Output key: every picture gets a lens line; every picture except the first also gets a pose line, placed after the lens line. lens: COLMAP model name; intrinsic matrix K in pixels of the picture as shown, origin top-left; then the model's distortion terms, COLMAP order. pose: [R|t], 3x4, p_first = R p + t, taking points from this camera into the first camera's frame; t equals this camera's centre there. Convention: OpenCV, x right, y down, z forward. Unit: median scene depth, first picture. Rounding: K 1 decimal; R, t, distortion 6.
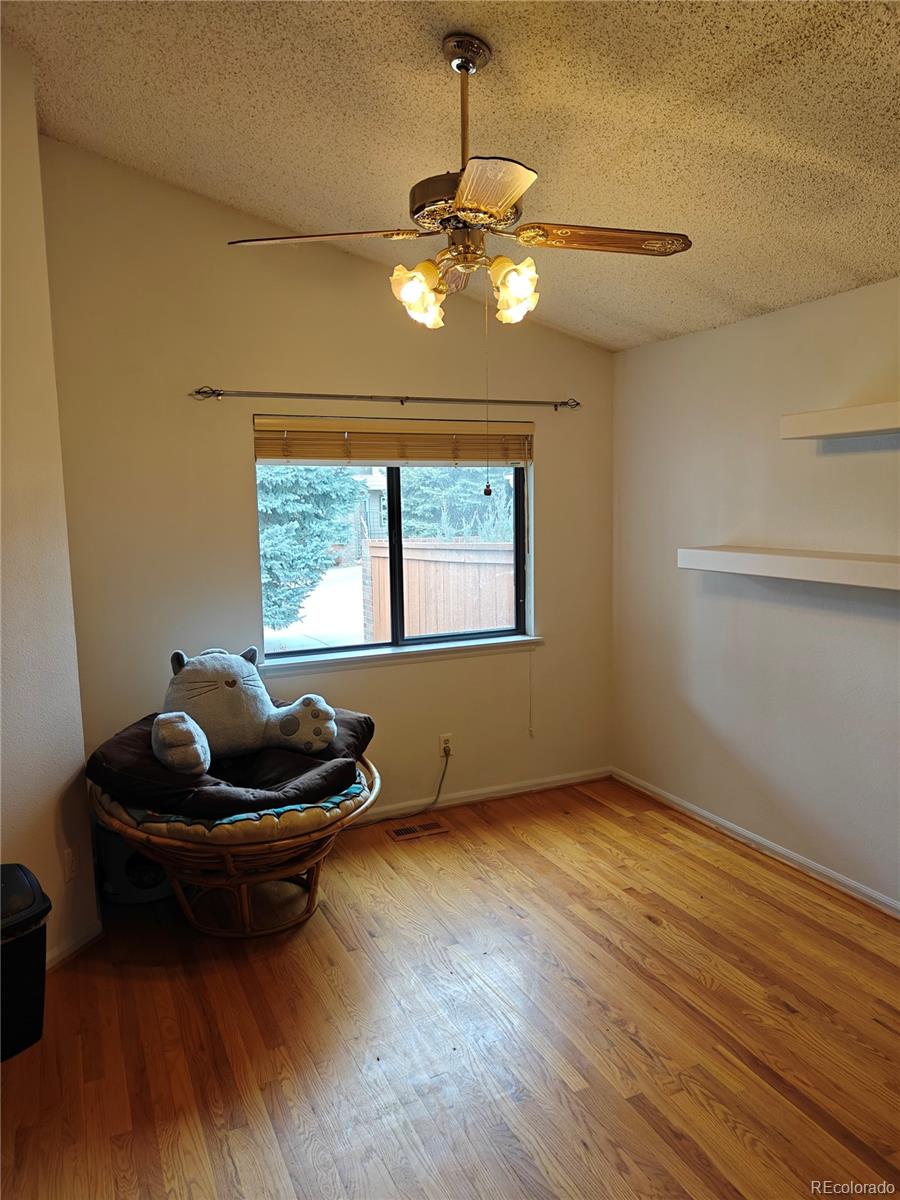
lens RADIAL K [[864.8, 0, 459.2], [0, 864.8, 604.9], [0, 0, 1]] dist [0.023551, -0.028656]
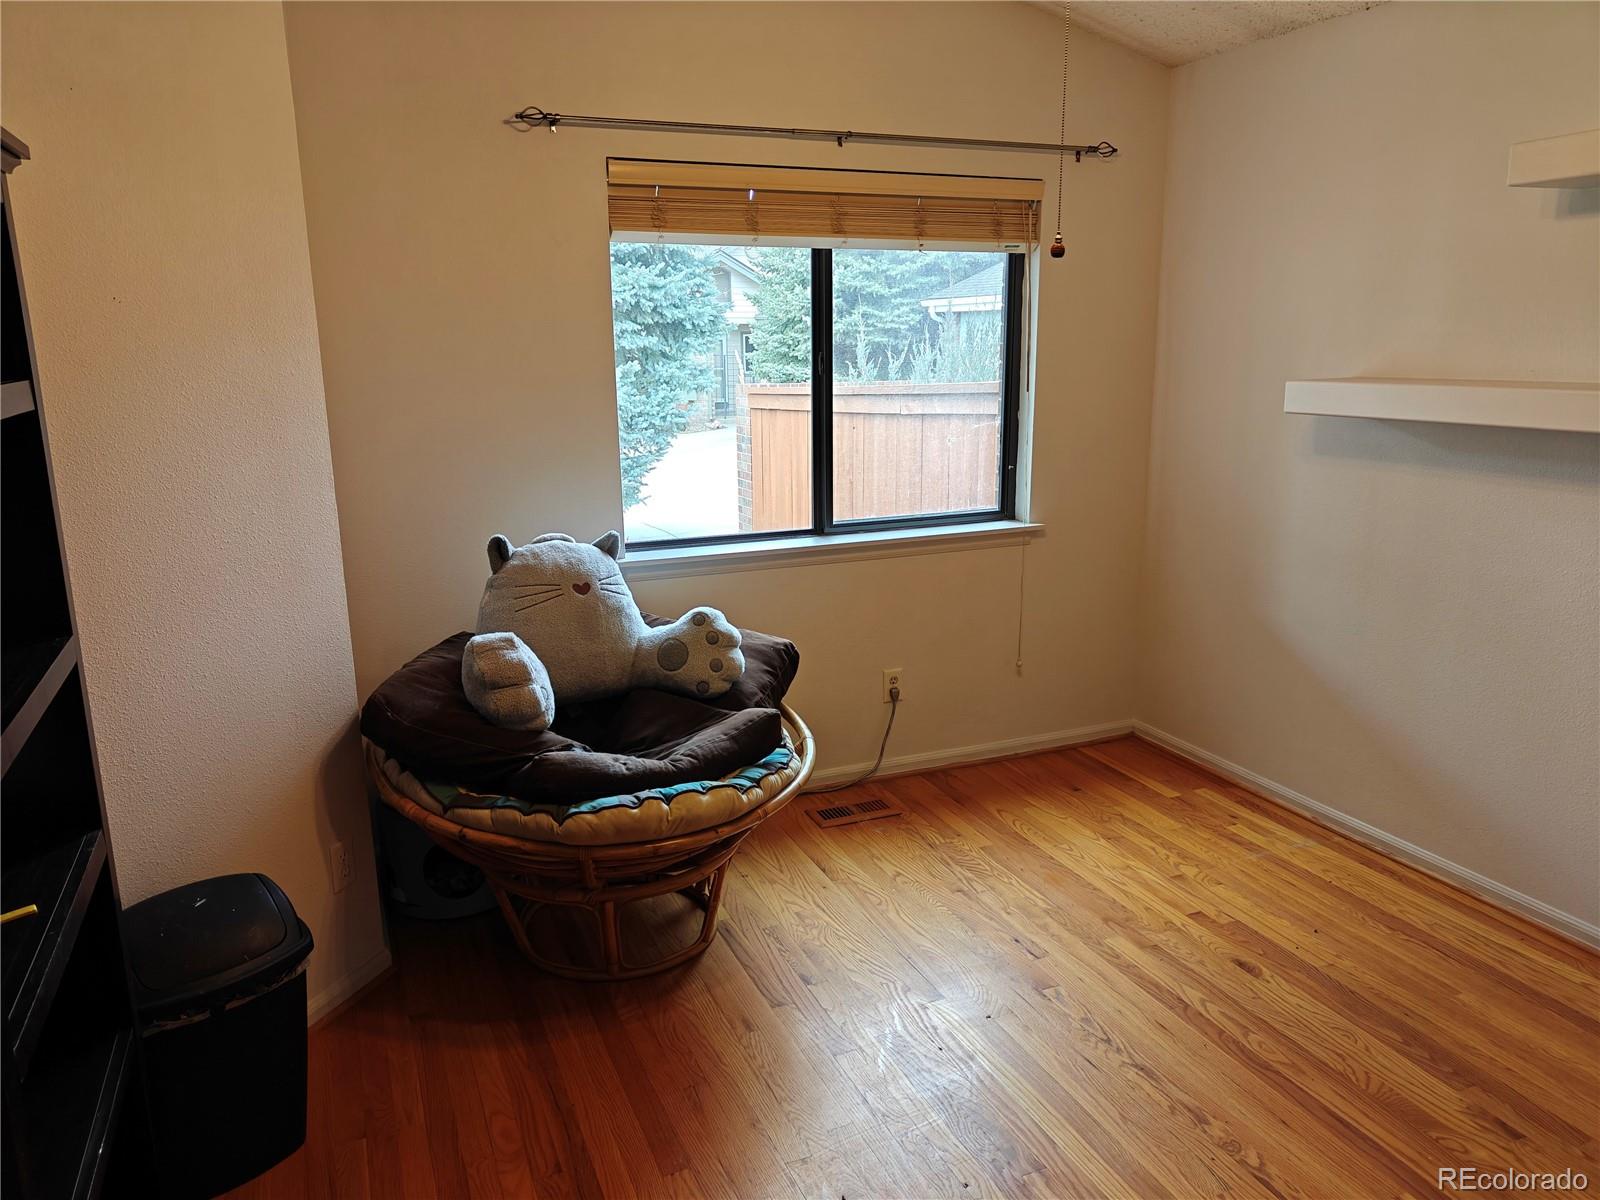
lens RADIAL K [[1153.0, 0, 802.9], [0, 1153.0, 609.4], [0, 0, 1]] dist [0.023551, -0.028656]
pose [[0.999382, 0.014352, -0.032103, -0.074868], [-0.010864, 0.994274, 0.106311, 0.015024], [0.033445, -0.105896, 0.993815, 0.166993]]
